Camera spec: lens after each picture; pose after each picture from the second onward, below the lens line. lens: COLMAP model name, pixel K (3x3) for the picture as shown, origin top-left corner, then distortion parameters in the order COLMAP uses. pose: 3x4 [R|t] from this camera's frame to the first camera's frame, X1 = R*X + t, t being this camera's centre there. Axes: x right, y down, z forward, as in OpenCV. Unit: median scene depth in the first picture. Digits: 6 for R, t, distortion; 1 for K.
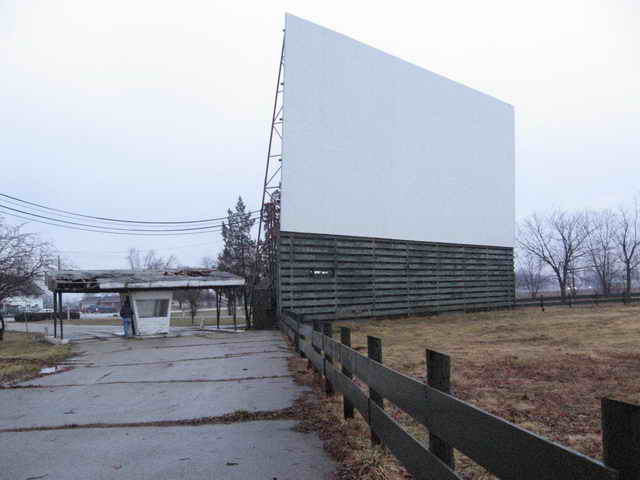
lens RADIAL K [[660.6, 0, 308.9], [0, 660.6, 246.1], [0, 0, 1]] dist [-0.107703, 0.000000]
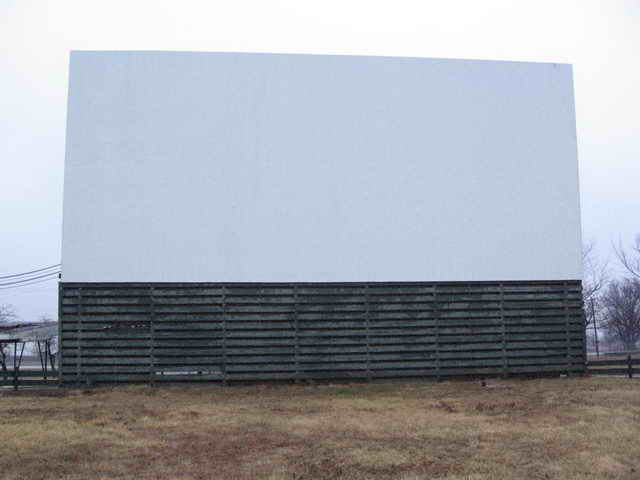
lens RADIAL K [[660.6, 0, 320.5], [0, 660.6, 235.8], [0, 0, 1]] dist [-0.107703, 0.000000]
pose [[0.756212, -0.089490, -0.648178, 0.772980], [0.040483, 0.995104, -0.090159, 0.008682], [0.653073, 0.041939, 0.756132, 0.498769]]
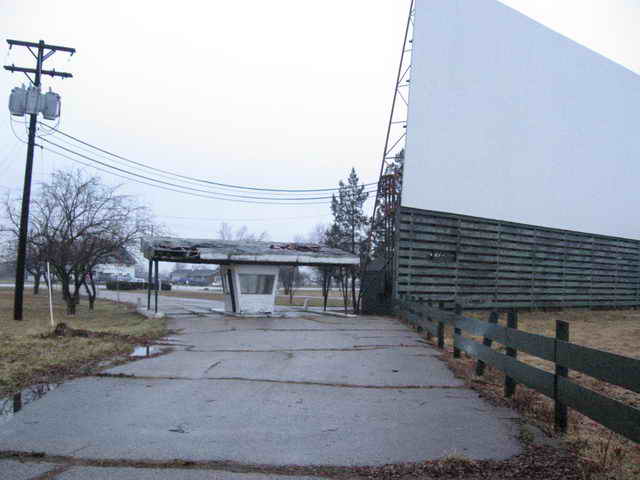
lens RADIAL K [[660.6, 0, 316.9], [0, 660.6, 246.2], [0, 0, 1]] dist [-0.107703, 0.000000]
pose [[0.991355, 0.055738, -0.118777, -0.043257], [-0.052632, 0.998189, 0.029133, 0.010143], [0.120185, -0.022630, 0.992494, 0.095894]]
